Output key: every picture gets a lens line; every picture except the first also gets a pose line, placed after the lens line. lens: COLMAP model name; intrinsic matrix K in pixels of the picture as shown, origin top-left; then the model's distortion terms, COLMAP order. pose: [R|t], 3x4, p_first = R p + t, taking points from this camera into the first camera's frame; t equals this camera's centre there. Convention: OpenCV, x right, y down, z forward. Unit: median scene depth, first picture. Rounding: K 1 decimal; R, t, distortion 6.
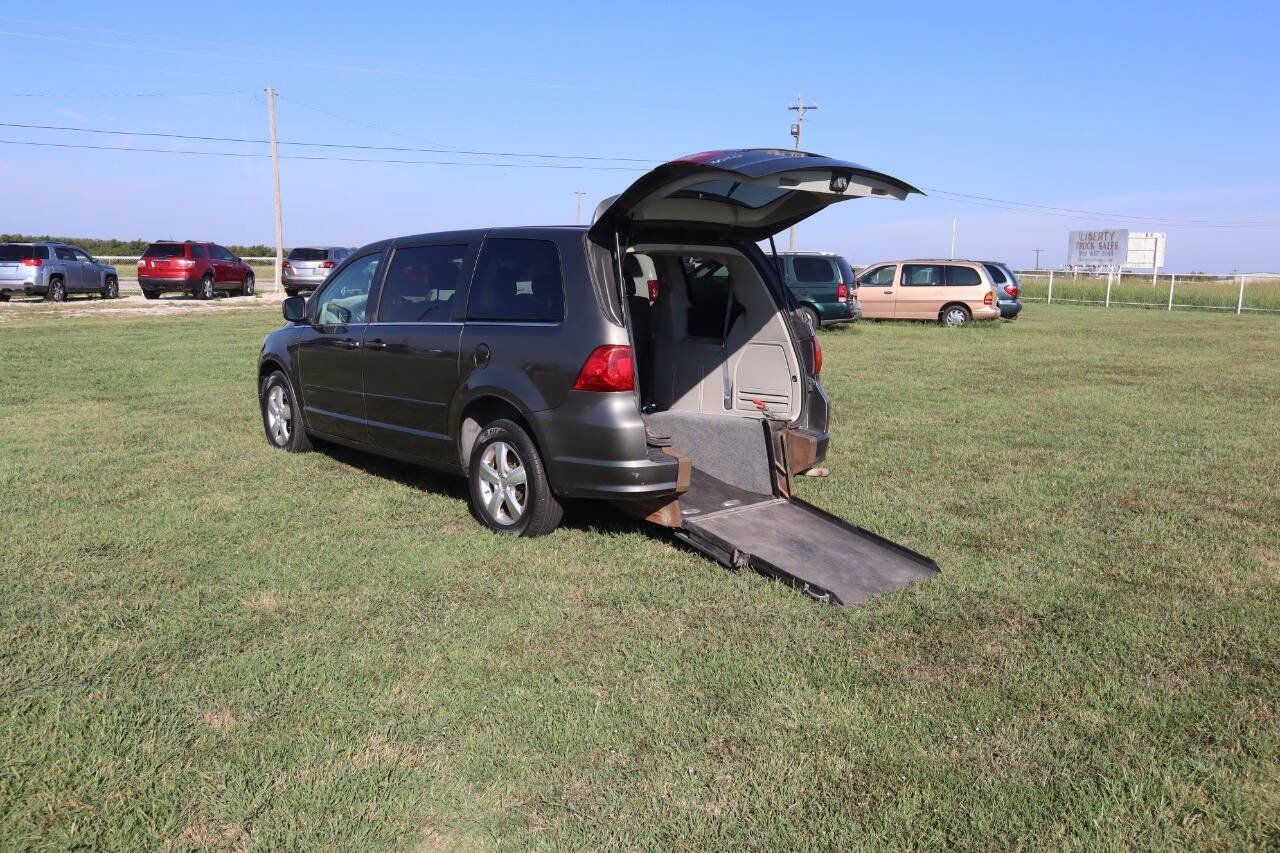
lens RADIAL K [[1155.0, 0, 640.0], [0, 1155.0, 426.5], [0, 0, 1]] dist [-0.070642, 0.129233]
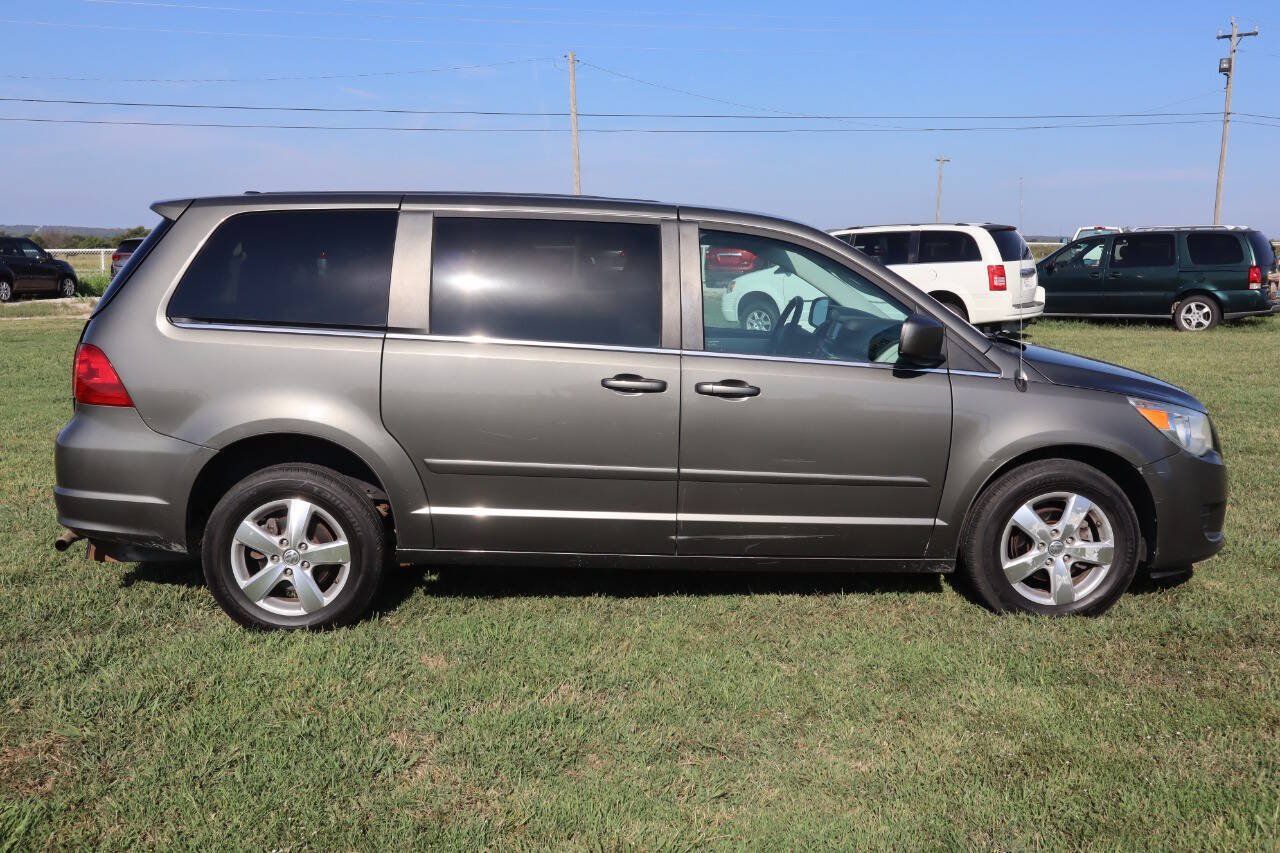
lens RADIAL K [[1804.1, 0, 640.0], [0, 1804.1, 426.5], [0, 0, 1]] dist [0.050452, 0.234861]
pose [[0.944368, 0.017239, -0.328437, 0.189590], [-0.032087, 0.998691, -0.039842, 0.046179], [0.327320, 0.048164, 0.943685, -0.286379]]
